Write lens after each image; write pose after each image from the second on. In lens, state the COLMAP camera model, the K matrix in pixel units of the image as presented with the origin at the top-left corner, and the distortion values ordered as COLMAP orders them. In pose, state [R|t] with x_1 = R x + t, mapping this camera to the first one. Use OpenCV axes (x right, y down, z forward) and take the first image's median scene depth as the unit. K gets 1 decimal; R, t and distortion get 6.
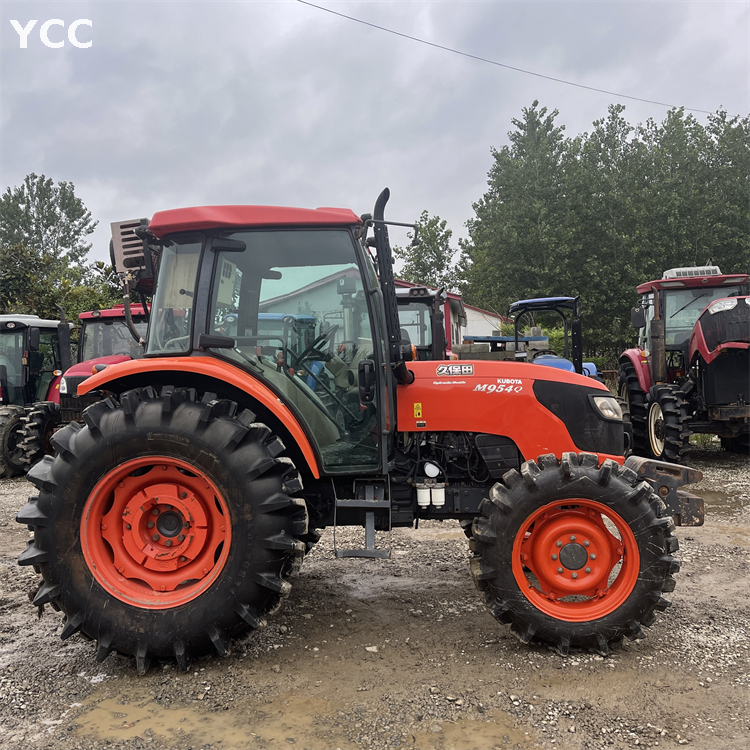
lens RADIAL K [[757.5, 0, 375.2], [0, 757.5, 376.3], [0, 0, 1]] dist [0.072125, 0.000000]
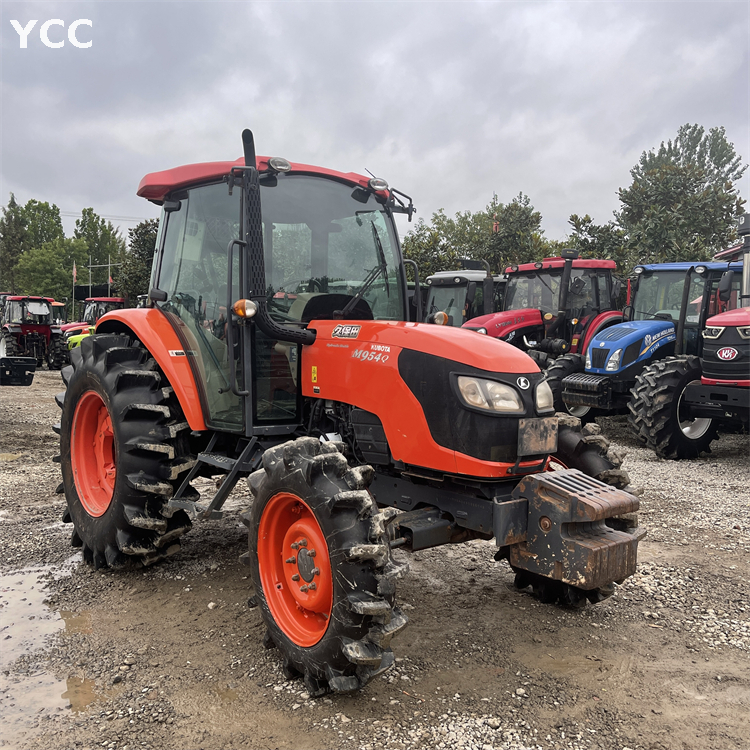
lens RADIAL K [[757.5, 0, 368.9], [0, 757.5, 380.9], [0, 0, 1]] dist [0.072125, 0.000000]
pose [[0.698978, 0.093331, -0.709027, 0.741894], [-0.045976, 0.995261, 0.085683, -0.027489], [0.713664, -0.027292, 0.699956, 0.413506]]
